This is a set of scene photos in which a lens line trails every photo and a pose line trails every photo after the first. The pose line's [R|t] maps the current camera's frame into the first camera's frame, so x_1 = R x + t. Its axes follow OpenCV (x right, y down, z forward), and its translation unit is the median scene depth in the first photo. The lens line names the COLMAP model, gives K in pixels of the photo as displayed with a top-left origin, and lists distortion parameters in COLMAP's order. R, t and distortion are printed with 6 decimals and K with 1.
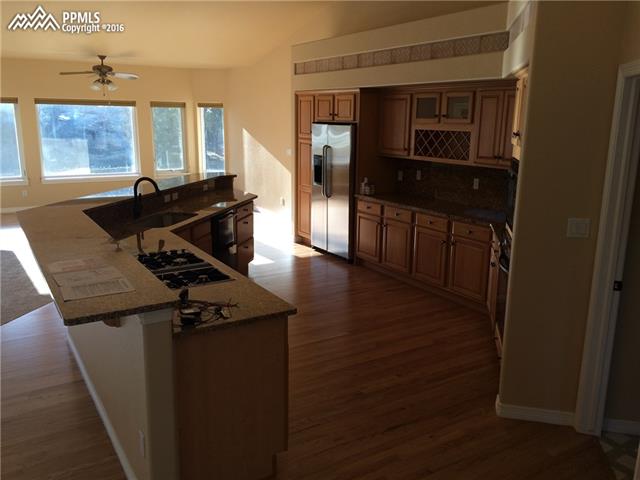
lens RADIAL K [[542.3, 0, 319.3], [0, 542.3, 229.1], [0, 0, 1]] dist [0.084692, -0.111726]
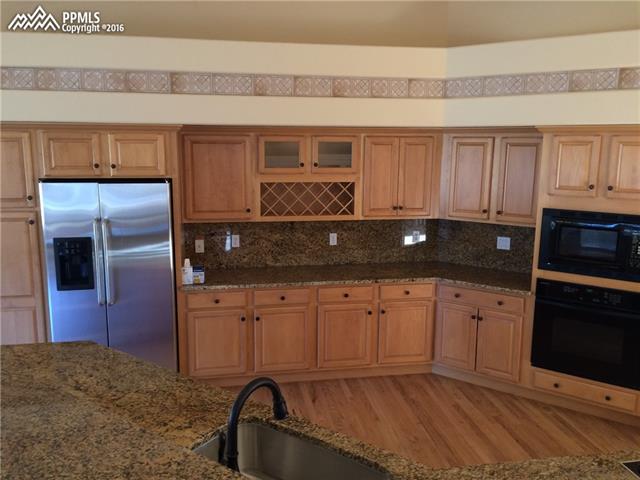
lens RADIAL K [[542.3, 0, 319.3], [0, 542.3, 229.1], [0, 0, 1]] dist [0.084692, -0.111726]
pose [[0.381583, -0.151436, 0.911845, -0.519029], [0.190347, 0.978219, 0.082803, -0.177565], [-0.904523, 0.141971, 0.402097, 0.676149]]
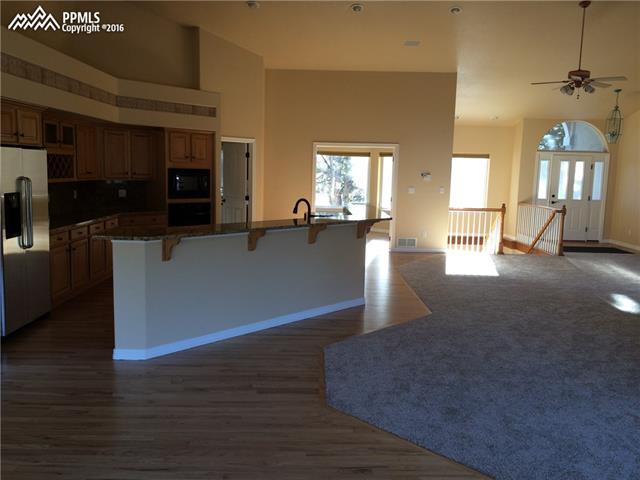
lens RADIAL K [[542.3, 0, 319.3], [0, 542.3, 229.1], [0, 0, 1]] dist [0.084692, -0.111726]
pose [[-0.855197, -0.088834, 0.510633, -0.841328], [0.075678, 0.953243, 0.292577, -0.327395], [-0.512748, 0.288854, -0.808488, 1.698498]]
